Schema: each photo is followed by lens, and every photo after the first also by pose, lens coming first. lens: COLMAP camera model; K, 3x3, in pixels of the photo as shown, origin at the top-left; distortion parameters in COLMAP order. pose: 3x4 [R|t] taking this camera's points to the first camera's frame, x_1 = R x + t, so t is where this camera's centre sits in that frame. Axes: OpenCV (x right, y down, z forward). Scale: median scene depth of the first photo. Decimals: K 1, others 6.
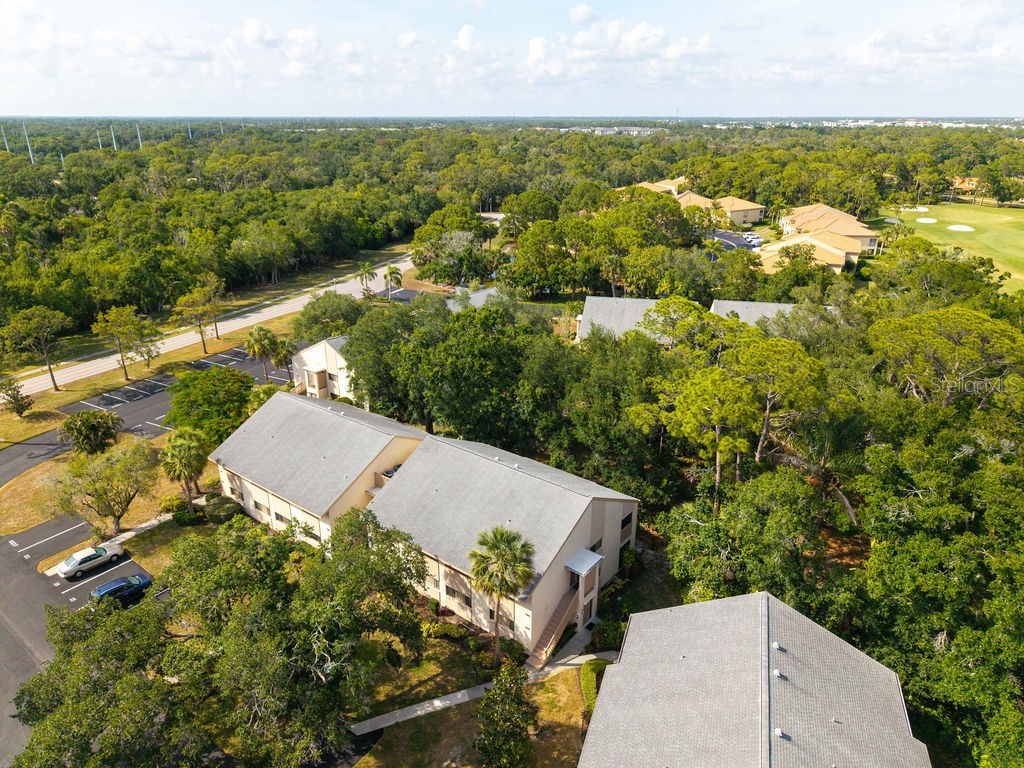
lens RADIAL K [[688.0, 0, 512.0], [0, 688.0, 384.0], [0, 0, 1]] dist [0.012614, -0.005921]
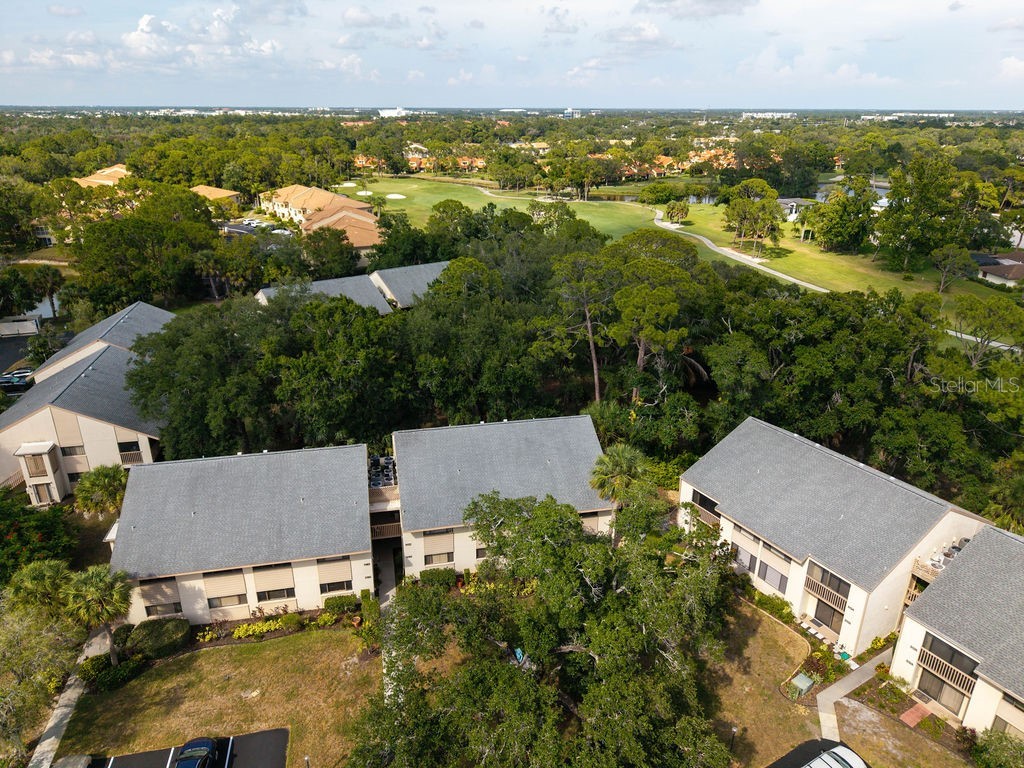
lens RADIAL K [[688.0, 0, 512.0], [0, 688.0, 384.0], [0, 0, 1]] dist [0.012614, -0.005921]
pose [[0.643431, -0.286020, 0.710063, -0.598674], [0.276811, 0.951741, 0.132535, -0.057739], [-0.713703, 0.111276, 0.691553, 0.212123]]
